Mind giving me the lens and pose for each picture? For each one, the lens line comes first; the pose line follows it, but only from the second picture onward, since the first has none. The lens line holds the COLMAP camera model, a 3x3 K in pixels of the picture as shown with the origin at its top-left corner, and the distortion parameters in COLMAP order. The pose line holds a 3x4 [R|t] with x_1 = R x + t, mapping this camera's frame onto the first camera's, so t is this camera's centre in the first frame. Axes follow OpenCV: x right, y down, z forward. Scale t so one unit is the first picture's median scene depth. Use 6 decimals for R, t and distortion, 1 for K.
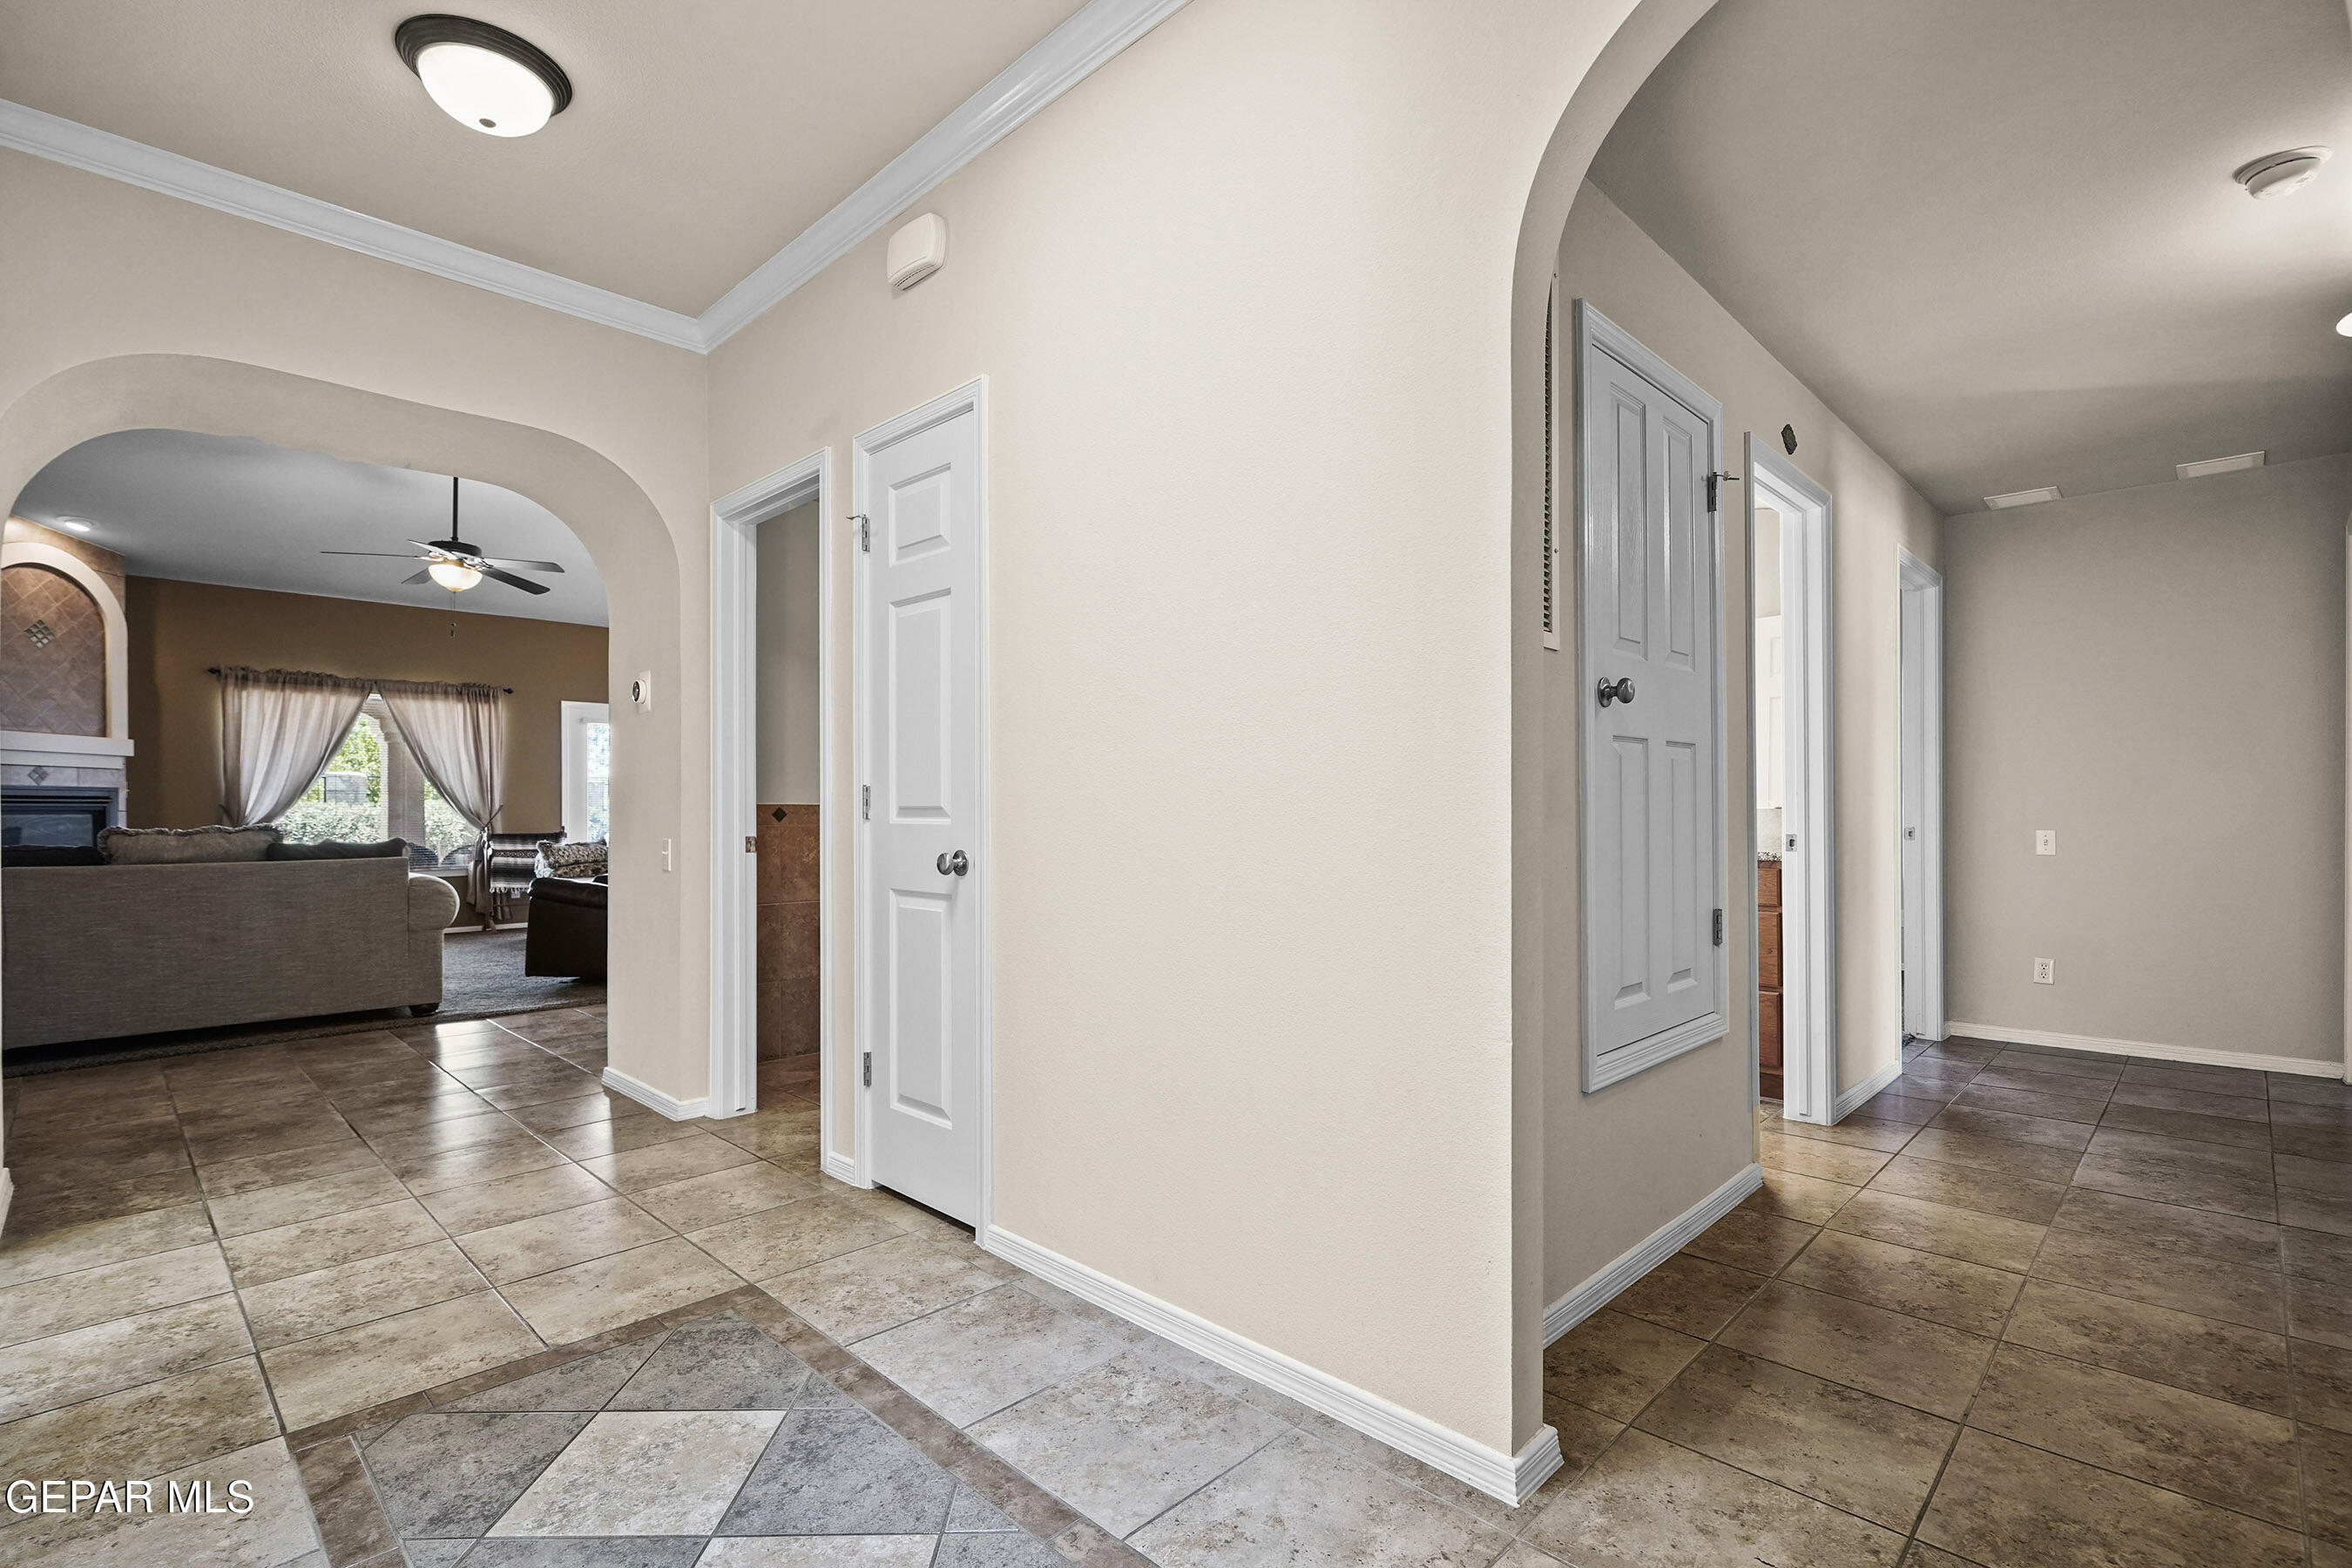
lens RADIAL K [[1079.7, 0, 1175.7], [0, 1079.7, 806.4], [0, 0, 1]] dist [-0.000243, 0.000468]
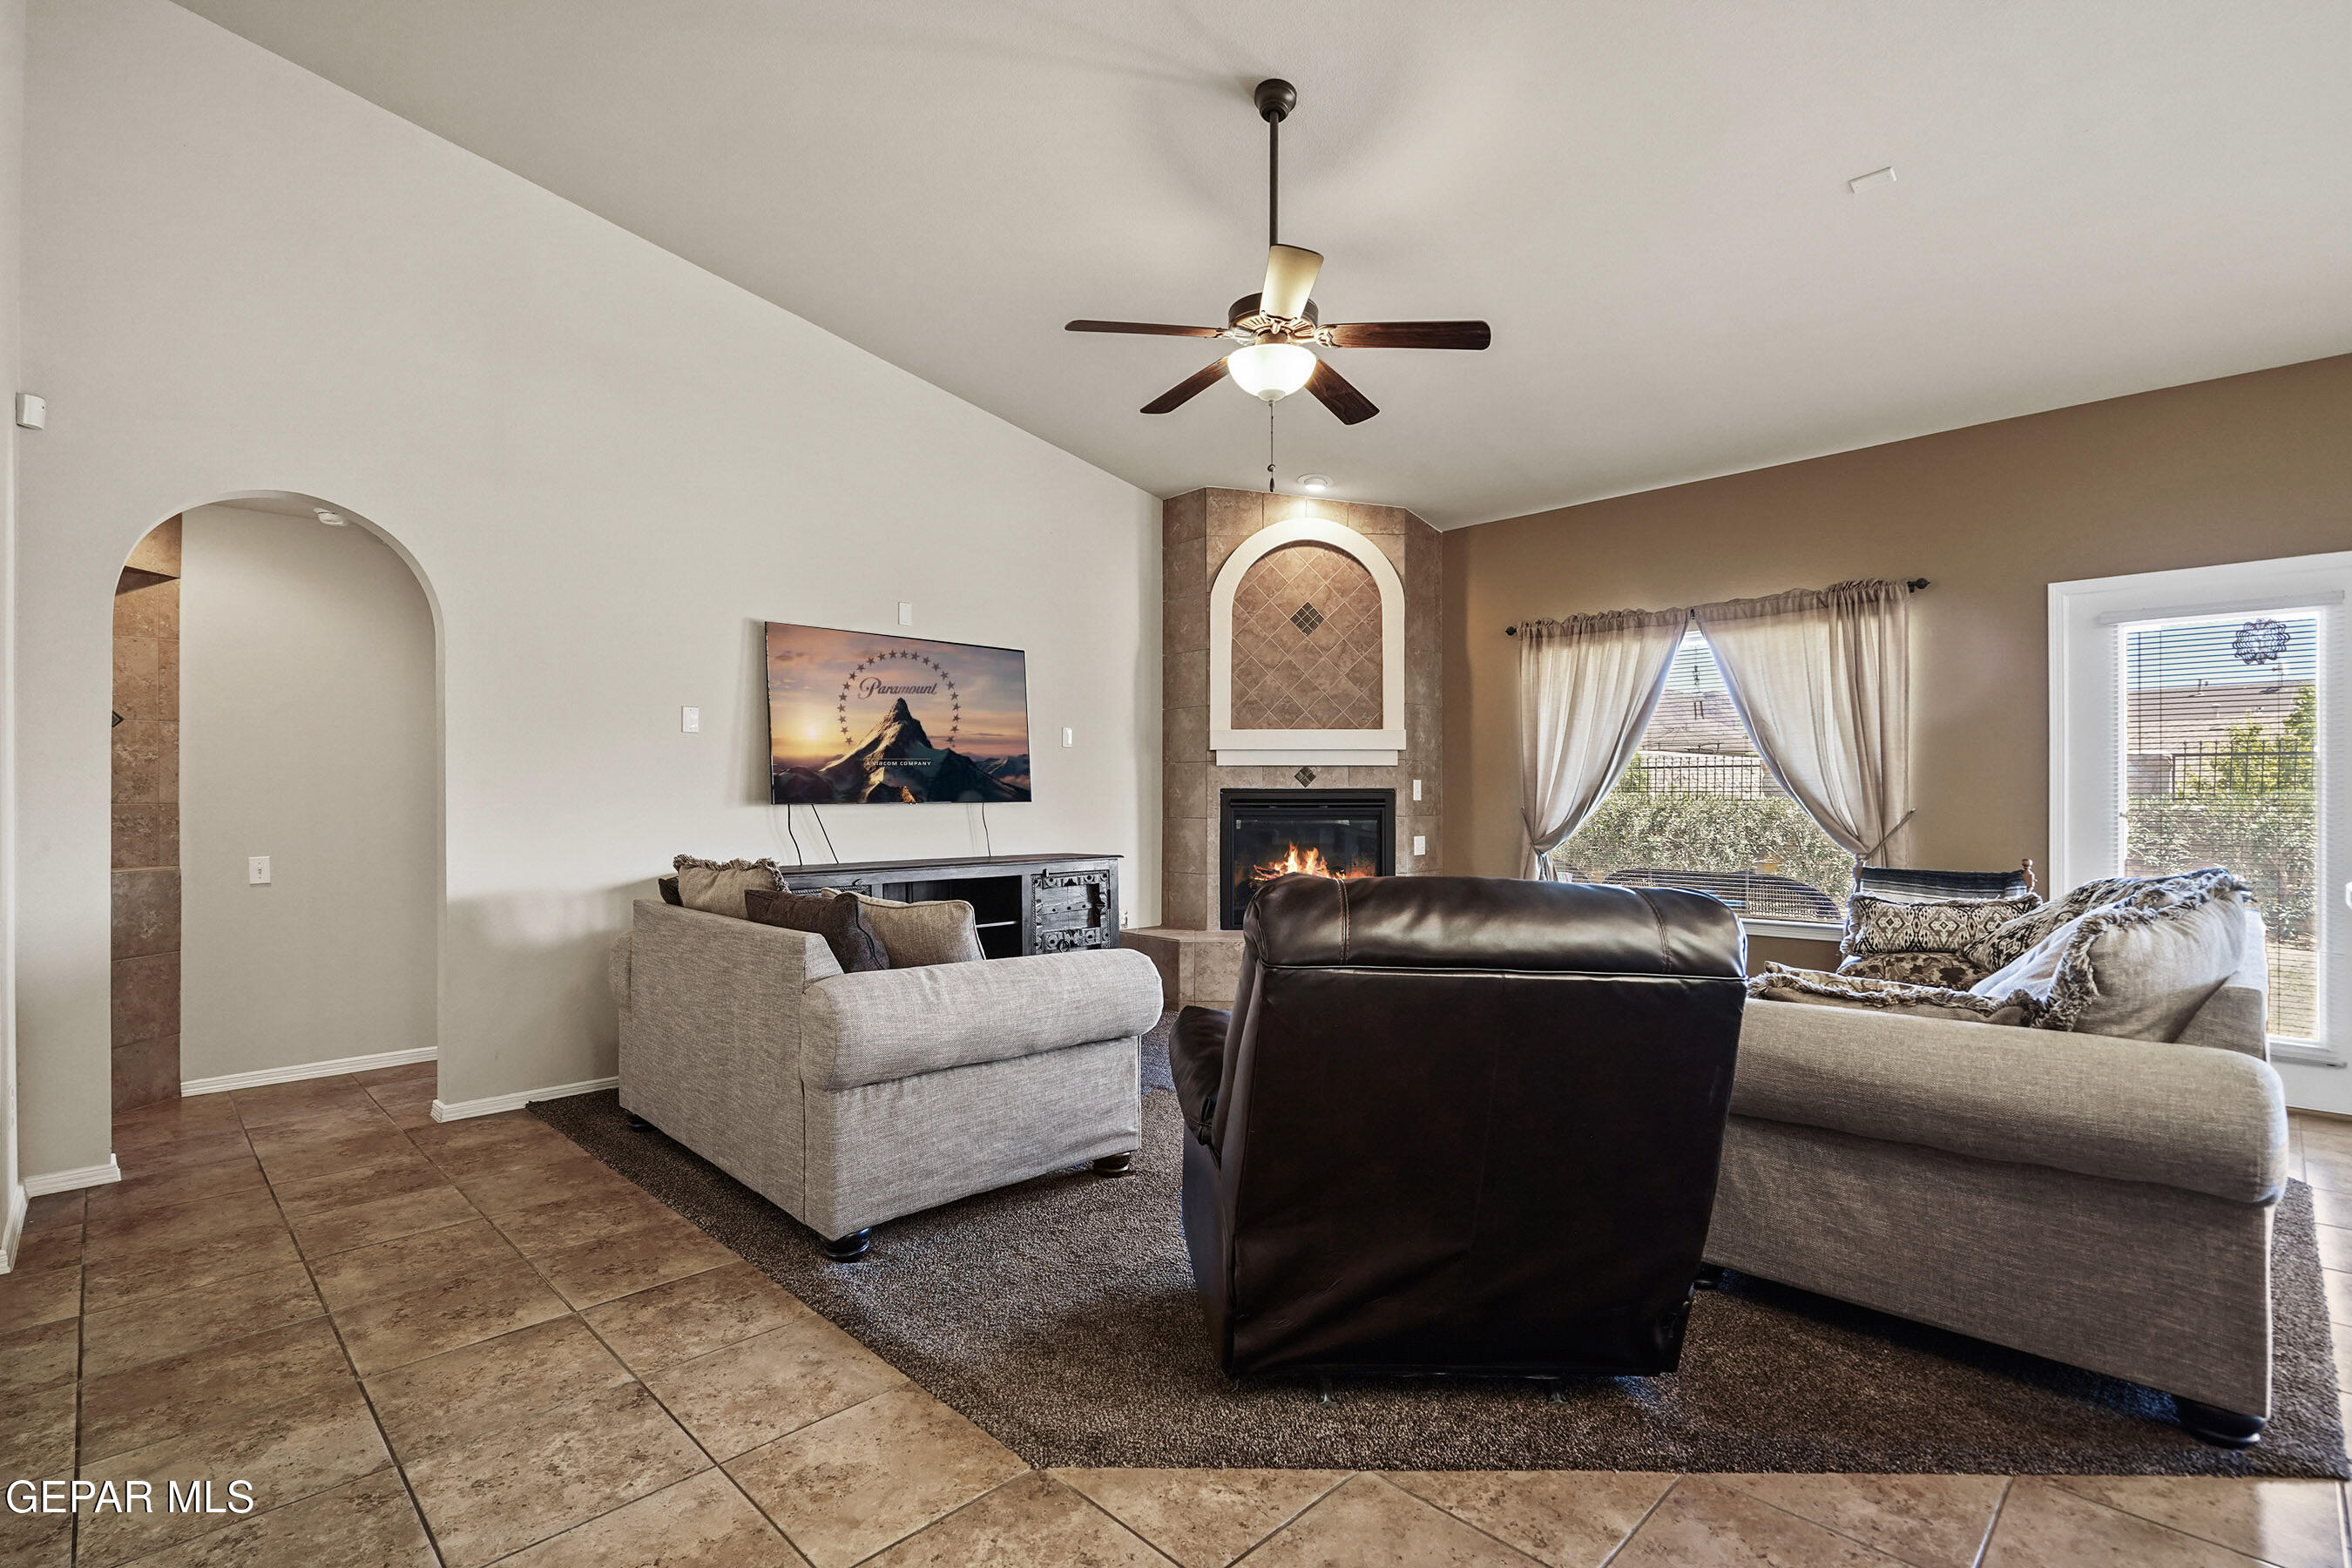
lens RADIAL K [[1079.7, 0, 1167.7], [0, 1079.7, 800.8], [0, 0, 1]] dist [-0.000243, 0.000468]
pose [[-0.015144, 0.006425, -0.999865, -0.129705], [0.004126, 0.999971, 0.006363, -0.012690], [0.999877, -0.004029, -0.015170, 0.754046]]
